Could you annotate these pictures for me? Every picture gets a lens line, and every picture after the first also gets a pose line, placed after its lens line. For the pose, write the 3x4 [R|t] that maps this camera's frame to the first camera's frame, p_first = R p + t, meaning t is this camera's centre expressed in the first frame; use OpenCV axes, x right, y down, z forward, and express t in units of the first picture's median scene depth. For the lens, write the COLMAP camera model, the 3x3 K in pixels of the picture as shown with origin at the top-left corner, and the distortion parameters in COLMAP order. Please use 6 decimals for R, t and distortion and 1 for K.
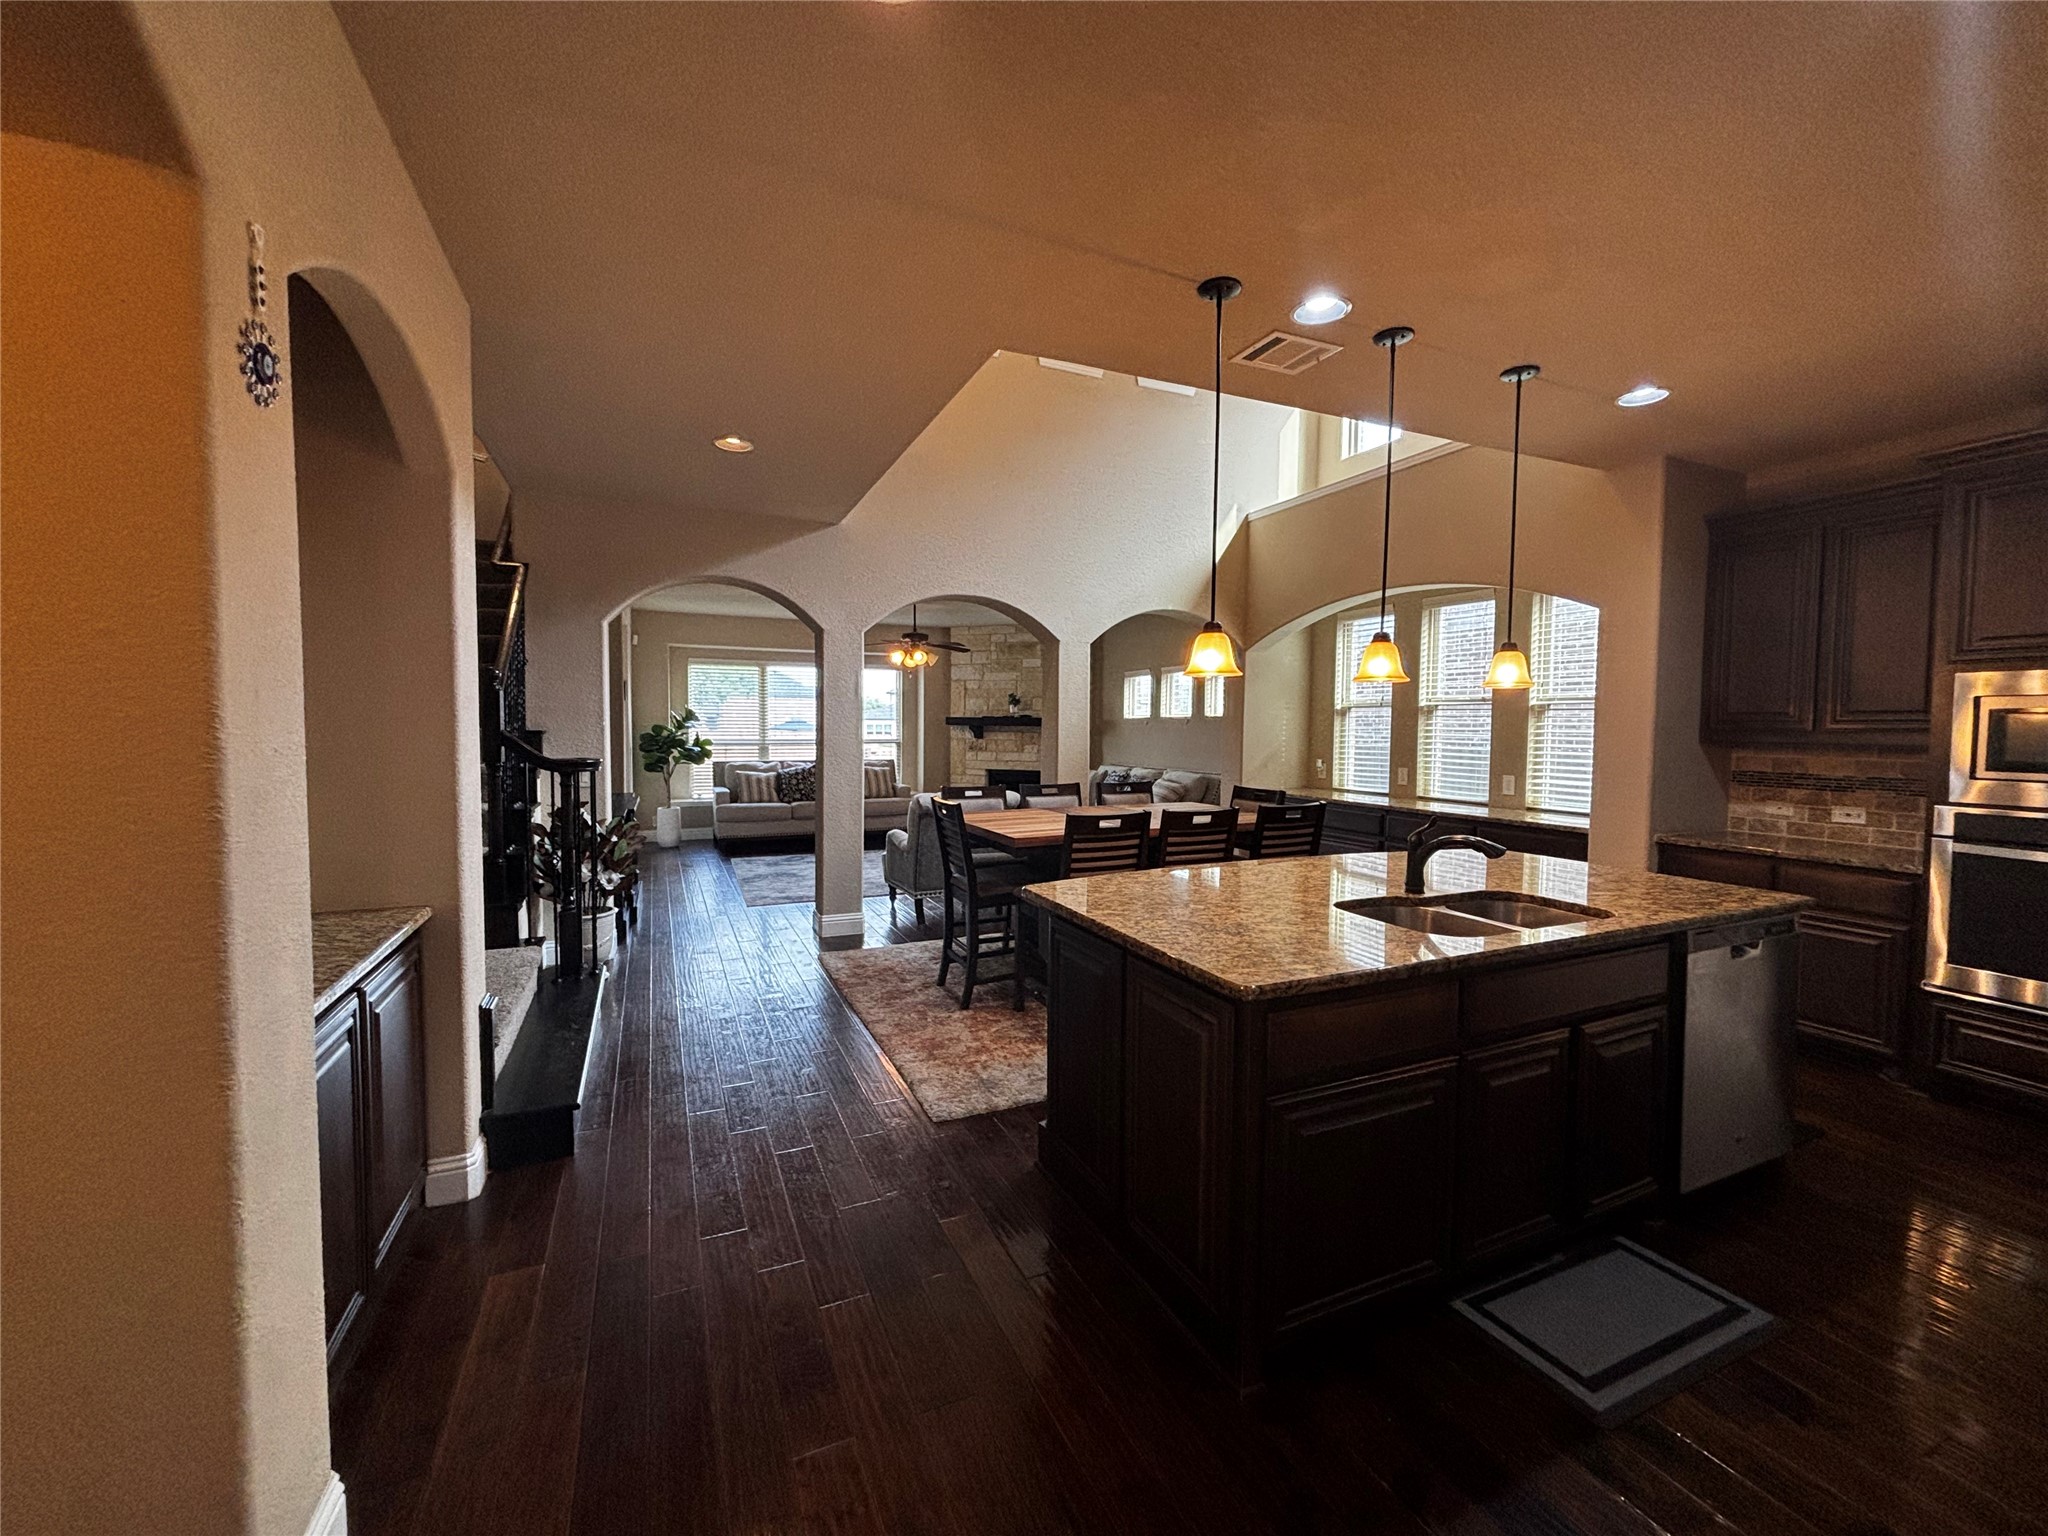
lens RADIAL K [[829.3, 0, 1028.6], [0, 829.3, 759.2], [0, 0, 1]] dist [-0.003096, 0.001051]
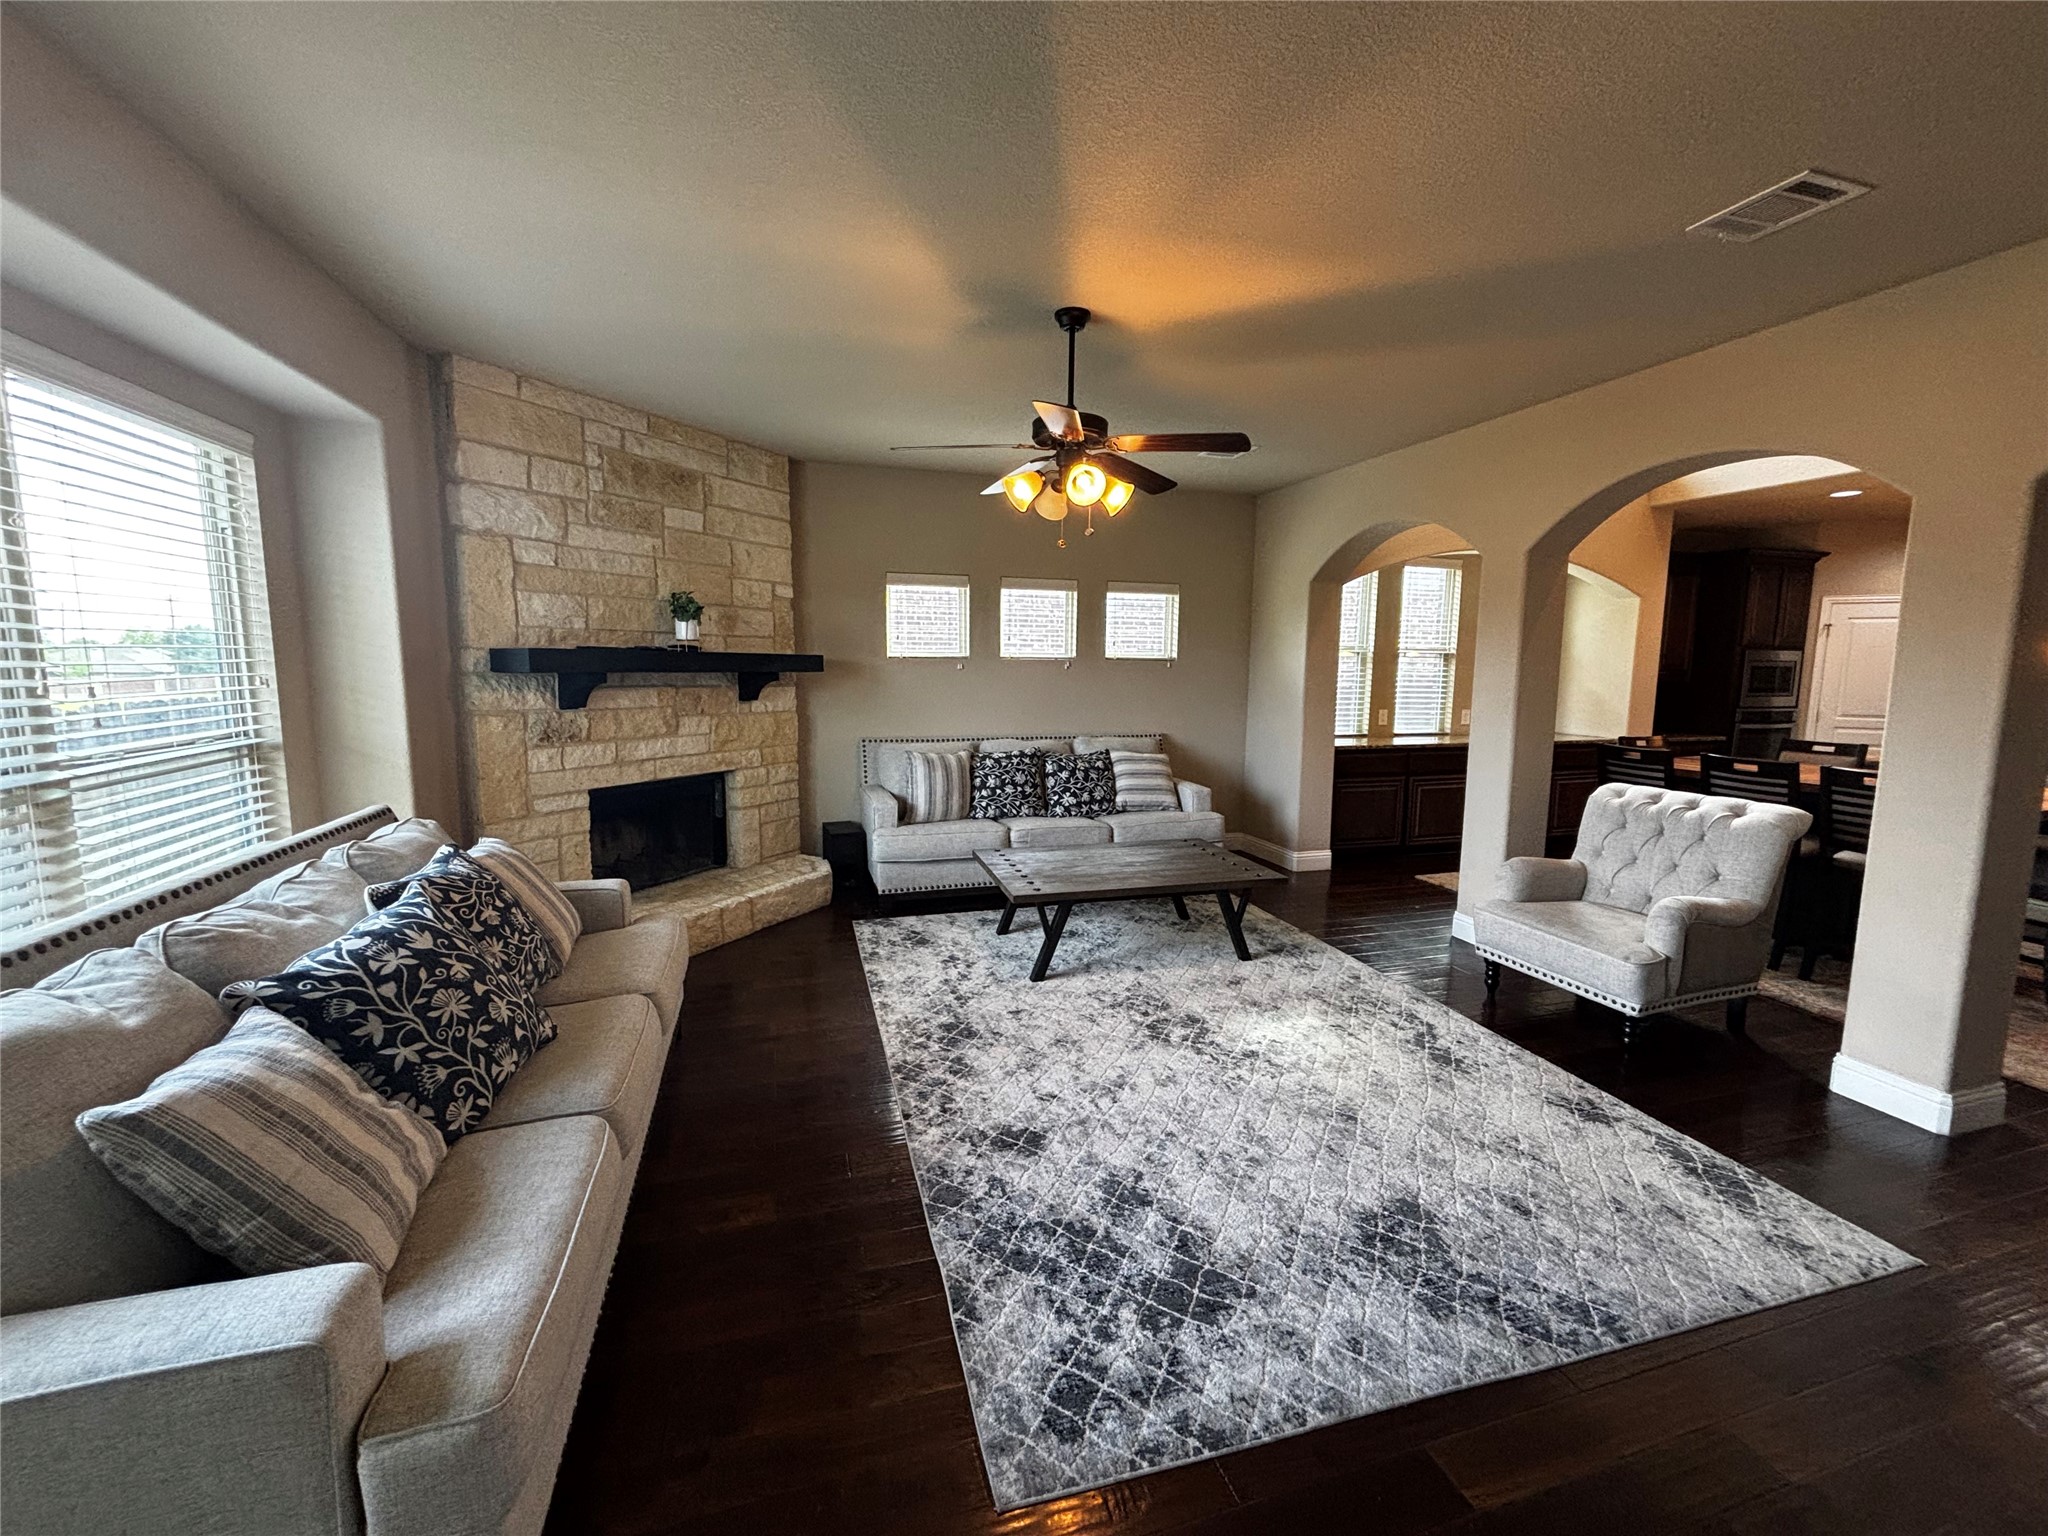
lens RADIAL K [[829.3, 0, 1029.0], [0, 829.3, 755.0], [0, 0, 1]] dist [-0.003096, 0.001051]
pose [[0.128728, -0.111550, 0.985386, -0.466804], [0.035943, 0.993525, 0.107776, -0.043508], [-0.991028, 0.021544, 0.131904, 0.905299]]
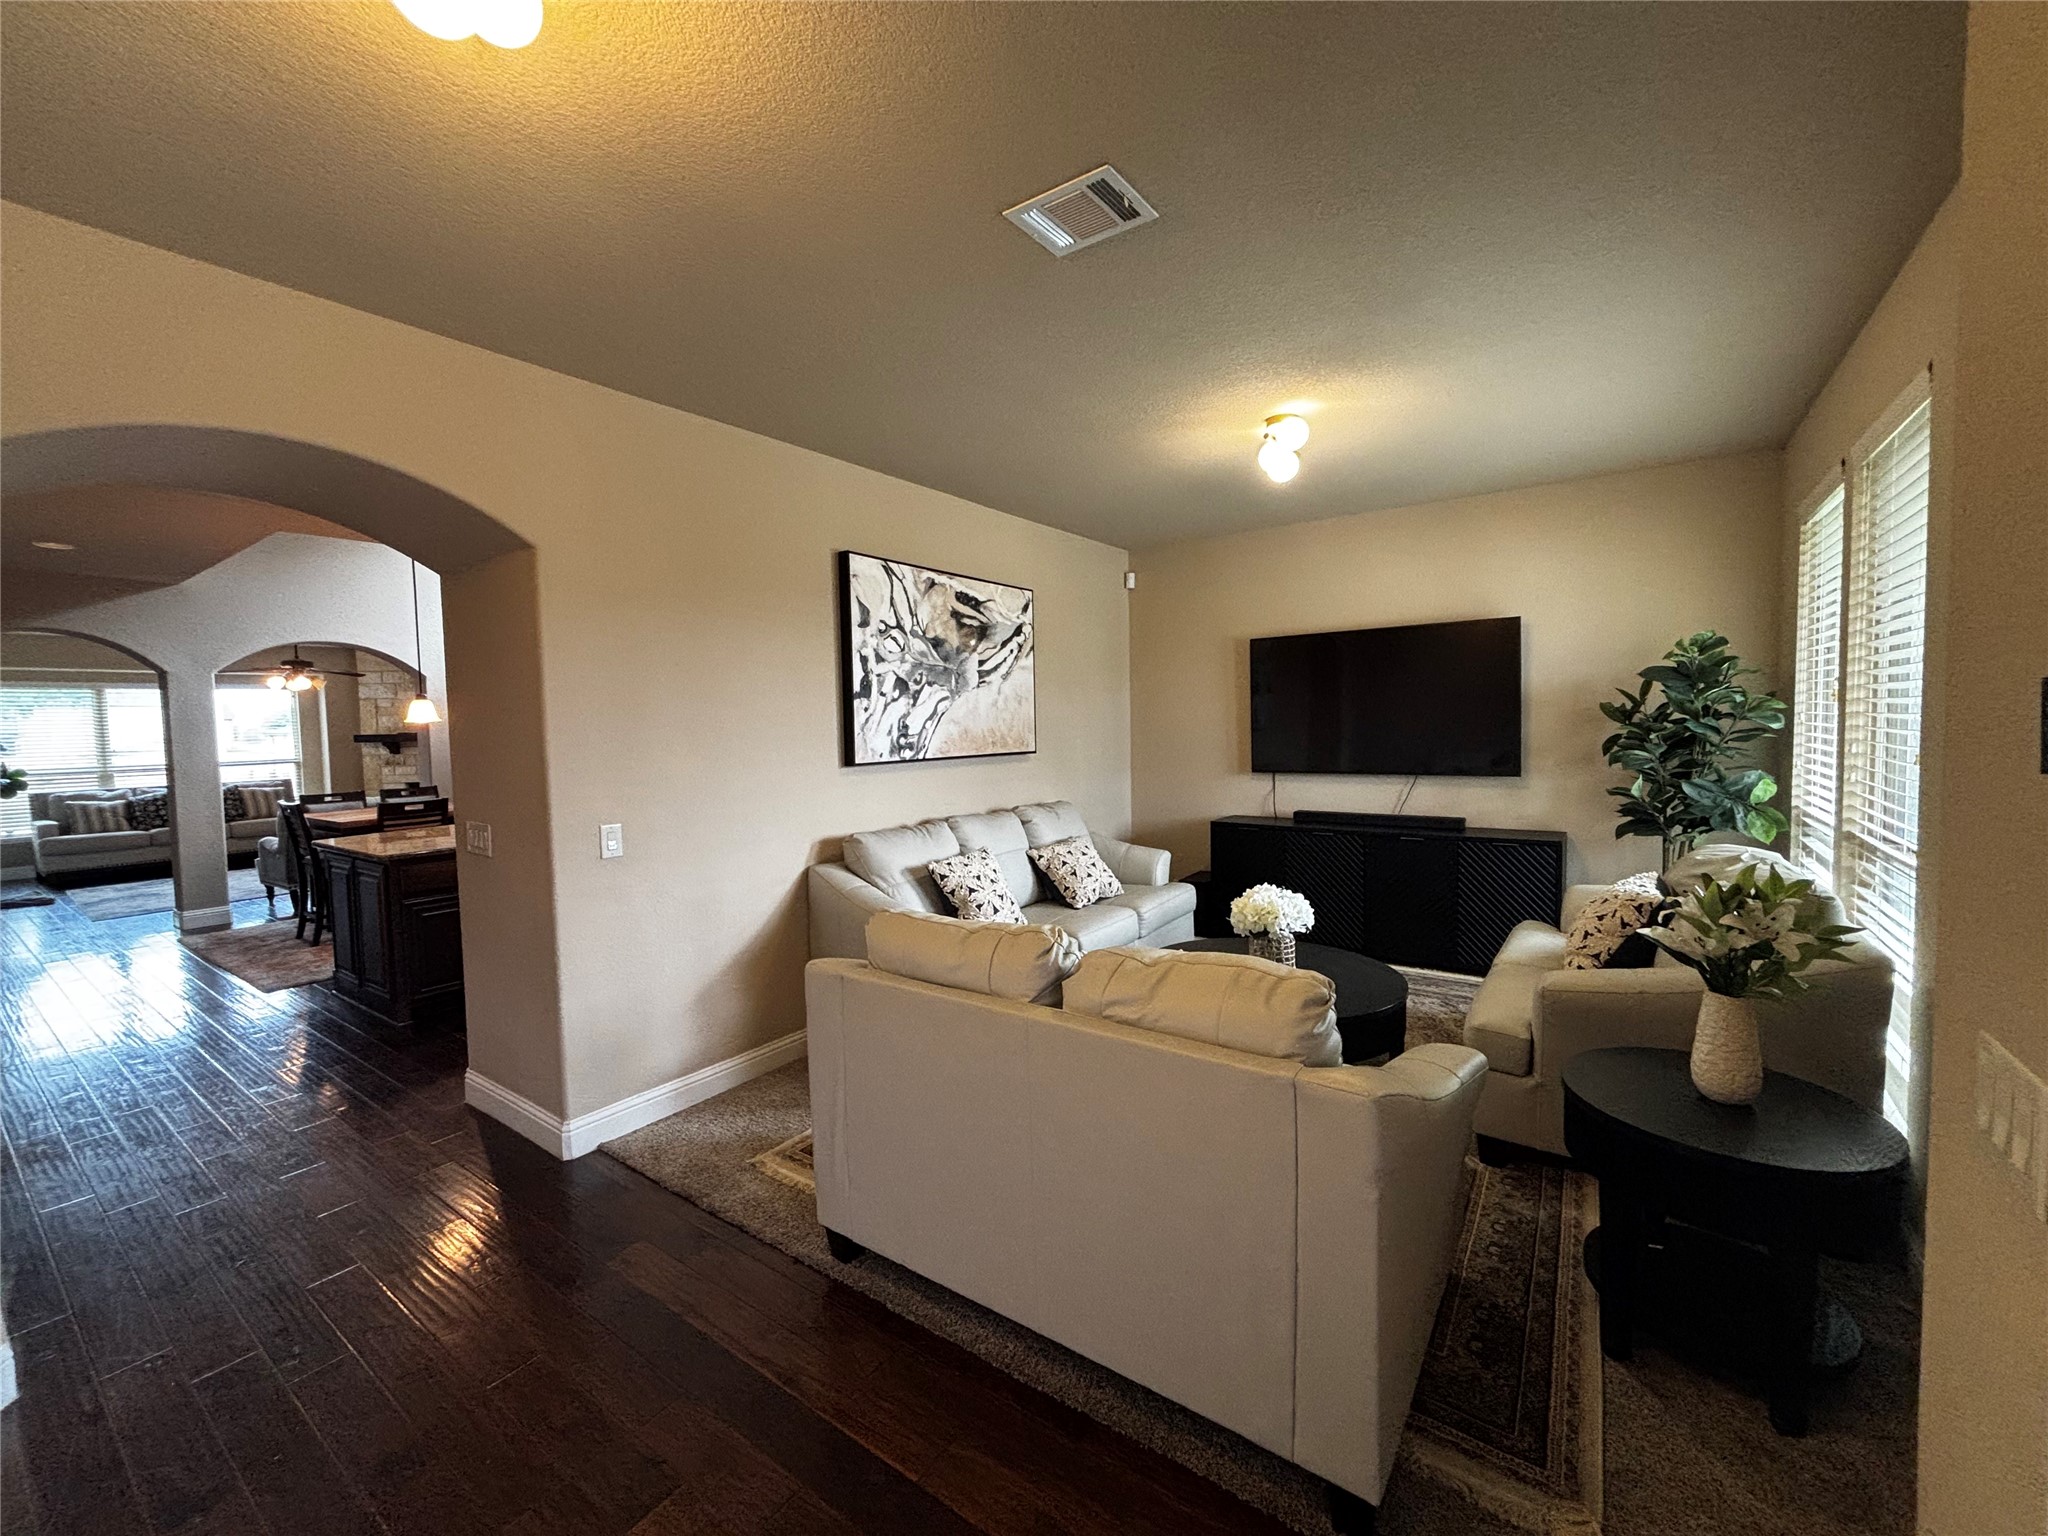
lens RADIAL K [[829.3, 0, 1015.9], [0, 829.3, 759.1], [0, 0, 1]] dist [-0.003096, 0.001051]
pose [[0.865096, -0.053294, 0.498767, 0.114533], [0.052591, 0.998496, 0.015474, 0.007838], [-0.498842, 0.012844, 0.866598, -0.352668]]
